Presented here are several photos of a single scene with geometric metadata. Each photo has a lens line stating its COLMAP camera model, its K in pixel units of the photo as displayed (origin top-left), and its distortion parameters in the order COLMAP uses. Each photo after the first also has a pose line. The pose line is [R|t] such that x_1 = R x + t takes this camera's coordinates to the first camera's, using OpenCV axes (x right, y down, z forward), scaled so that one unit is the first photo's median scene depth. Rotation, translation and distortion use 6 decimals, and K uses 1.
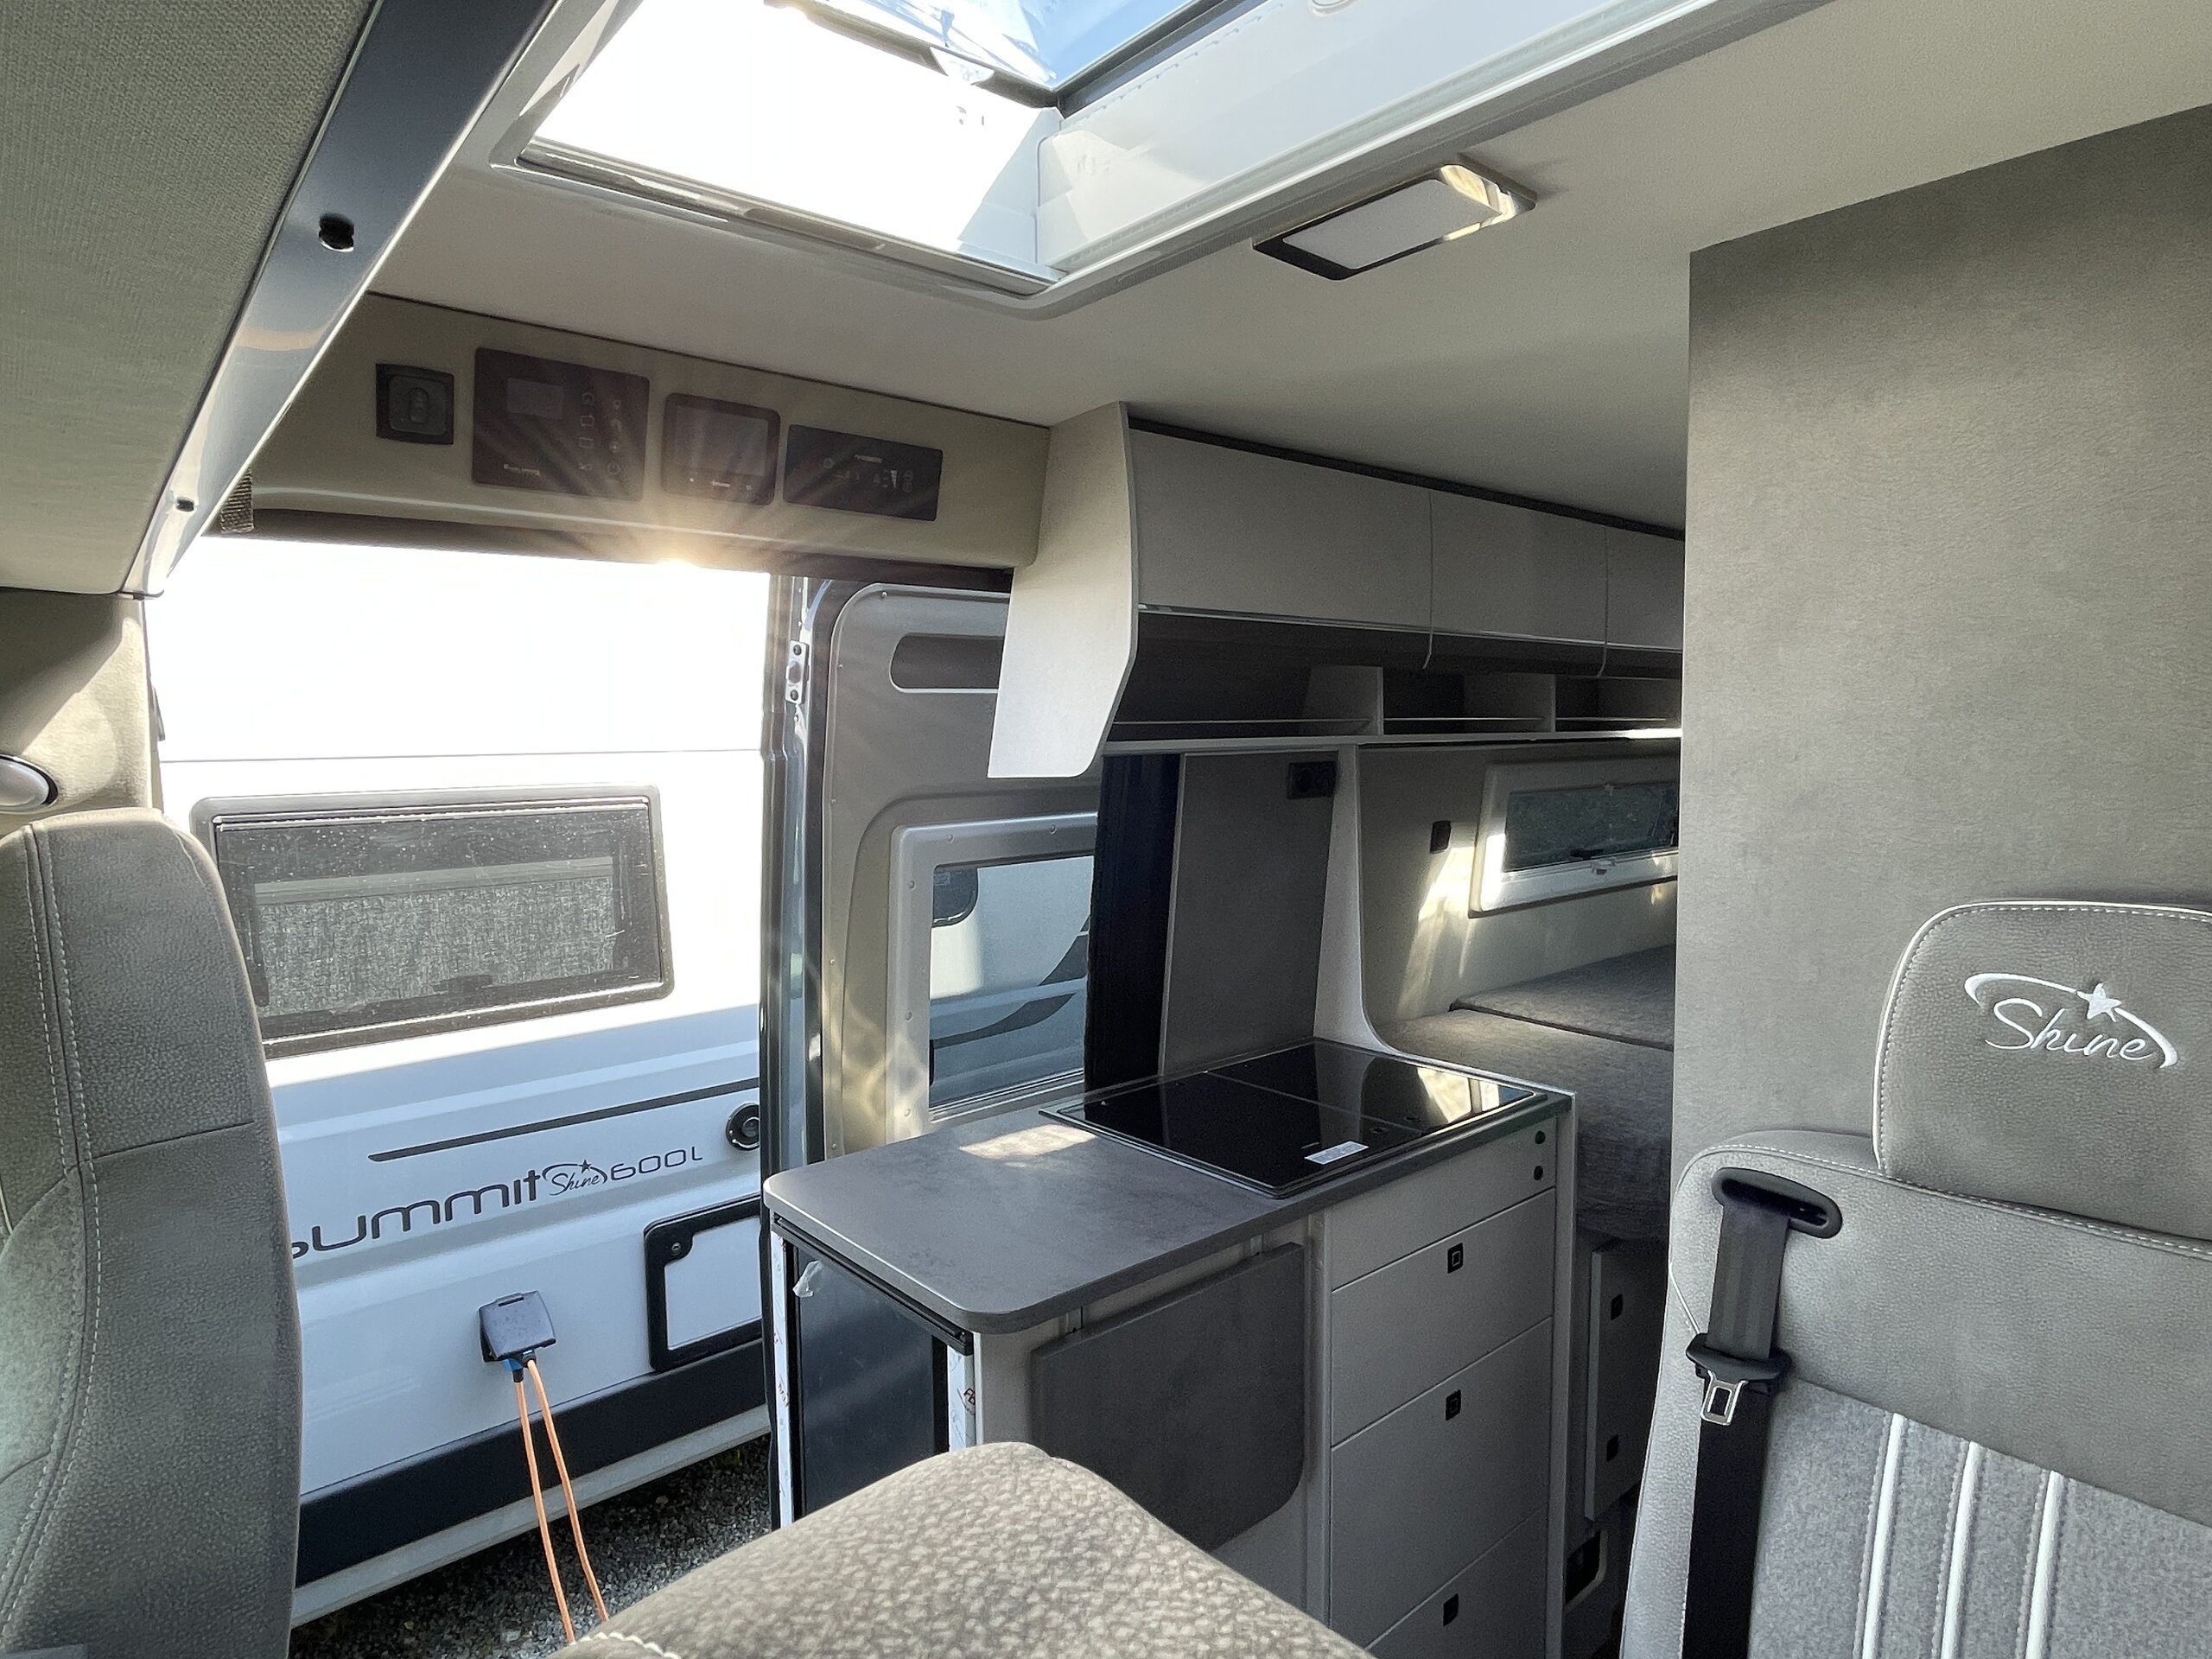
lens RADIAL K [[1250.7, 0, 1101.4], [0, 1250.7, 840.1], [0, 0, 1]] dist [0.028613, -0.026791]
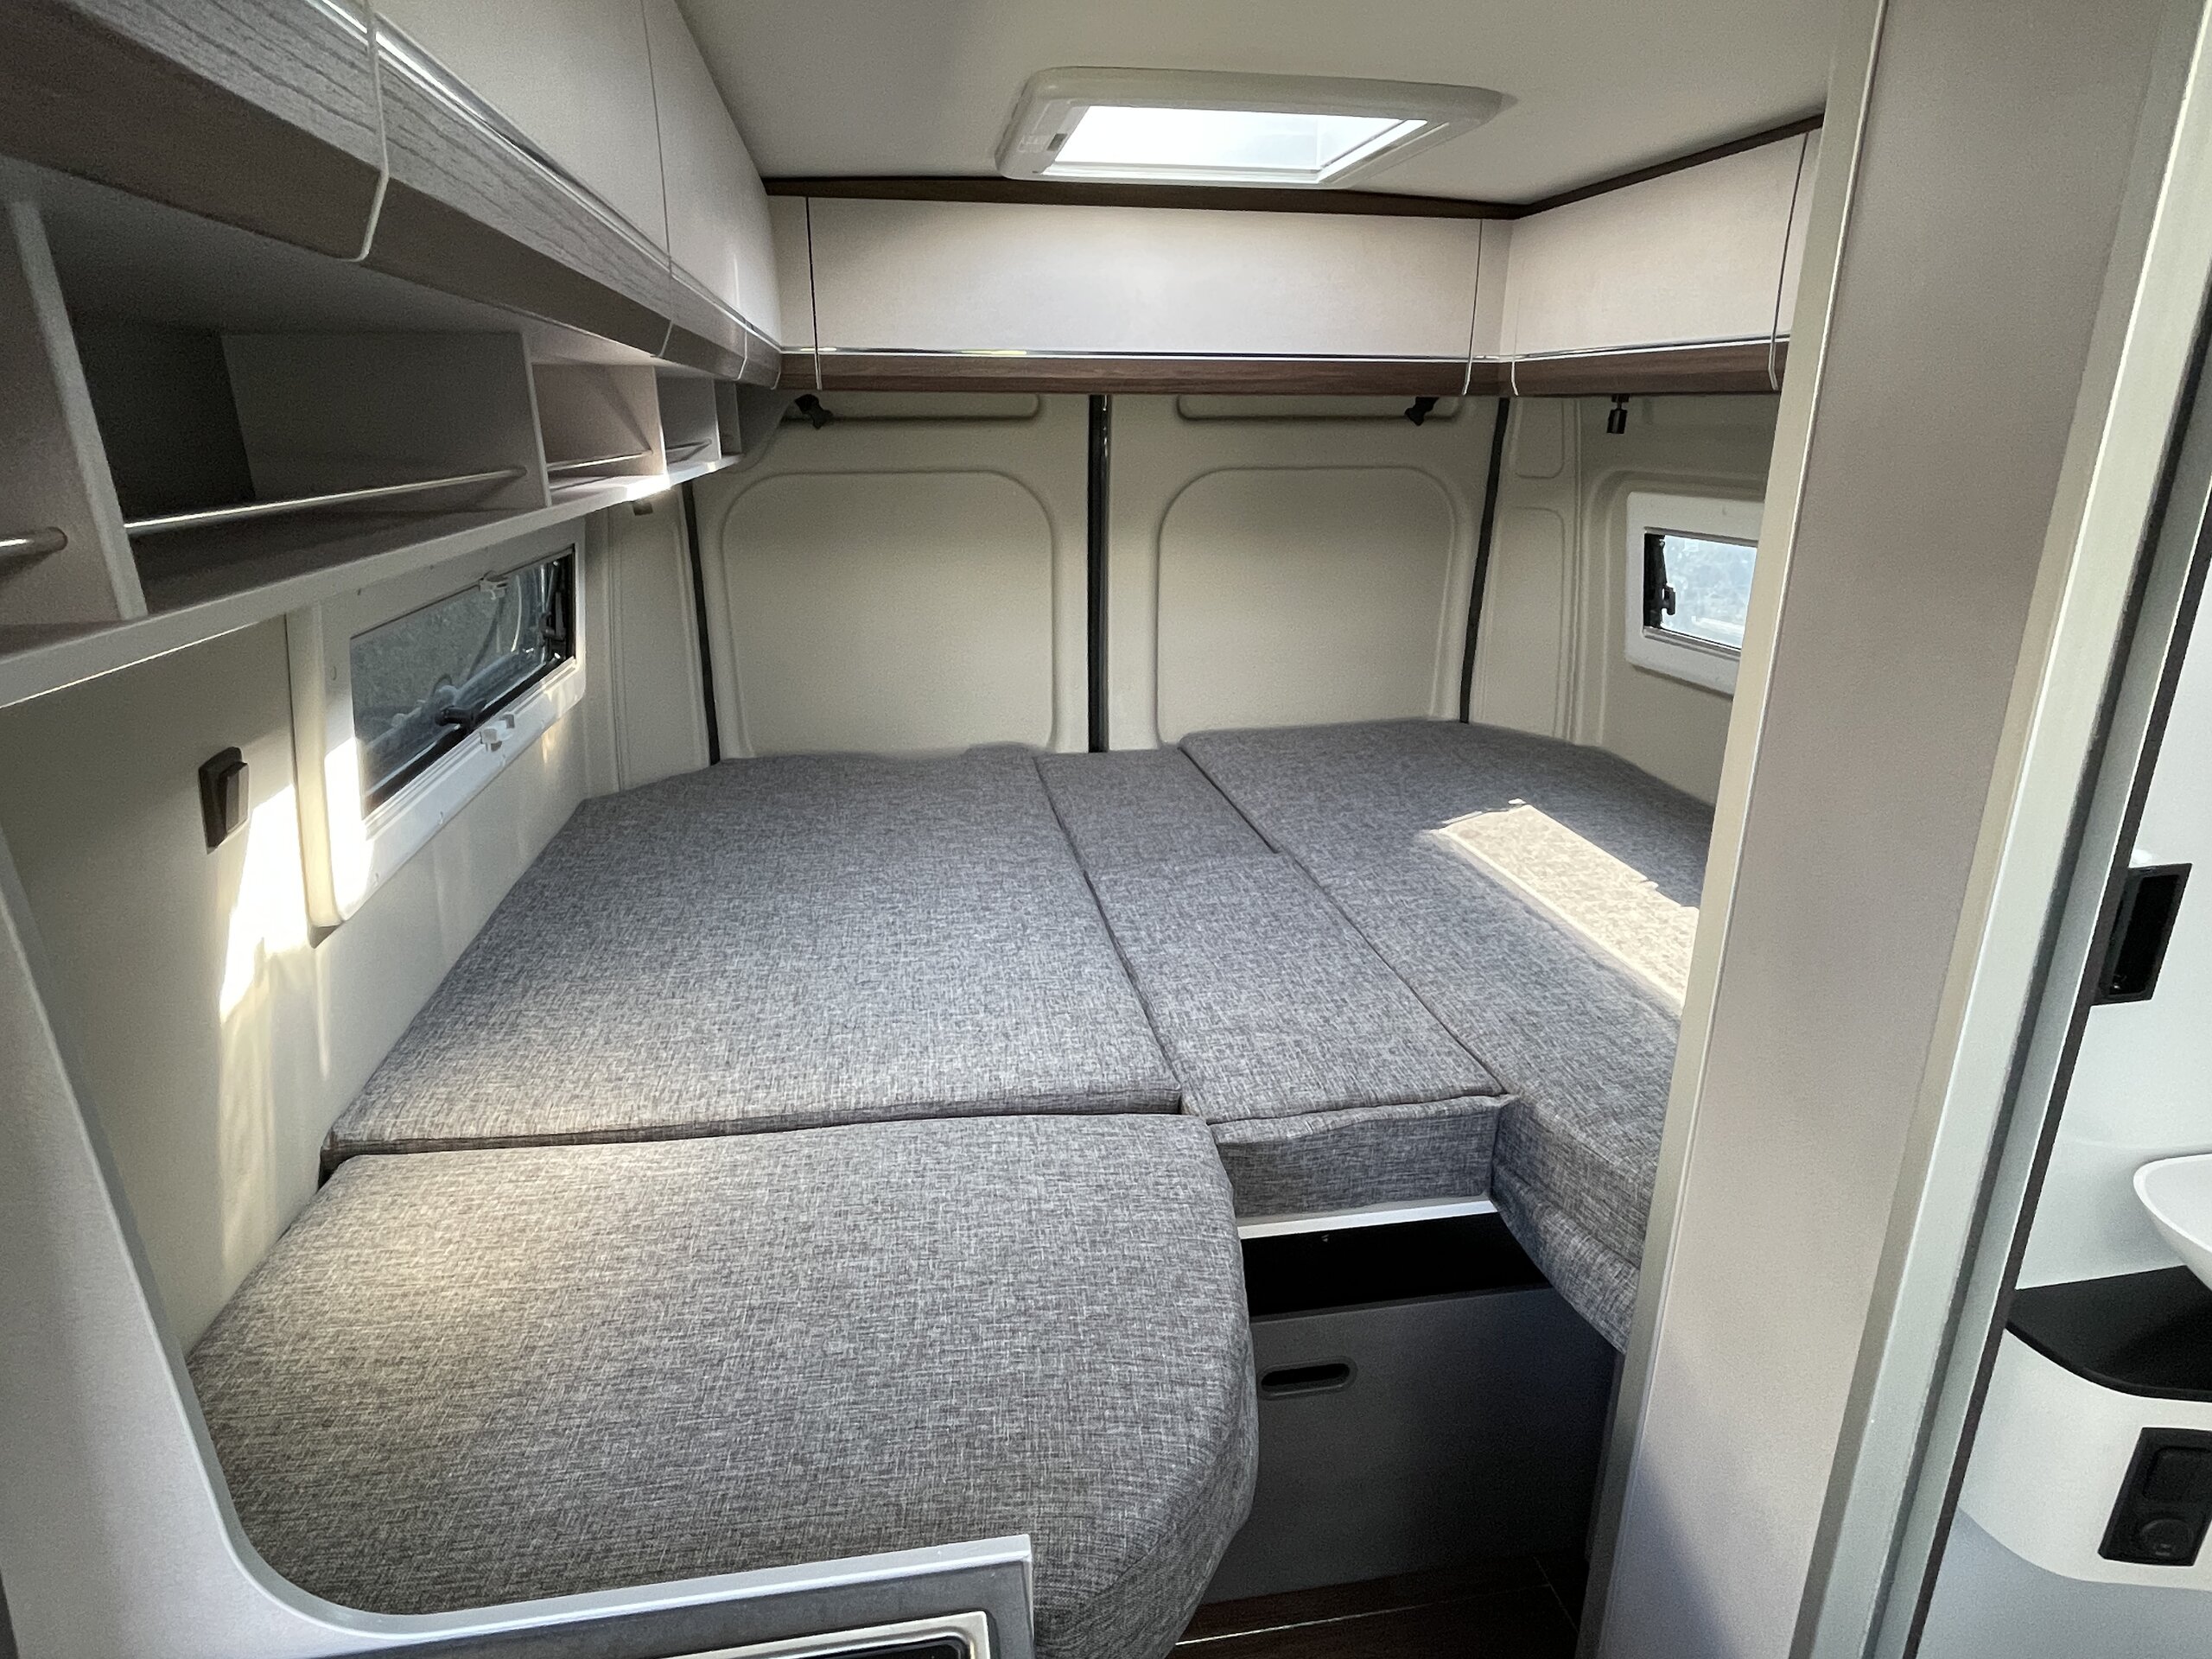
lens RADIAL K [[1236.3, 0, 1094.9], [0, 1236.3, 844.6], [0, 0, 1]] dist [-0.004257, 0.000296]
pose [[0.520105, -0.265438, 0.811809, 0.148375], [0.066995, 0.960232, 0.271046, -0.095982], [-0.851471, -0.086585, 0.517204, 0.822206]]
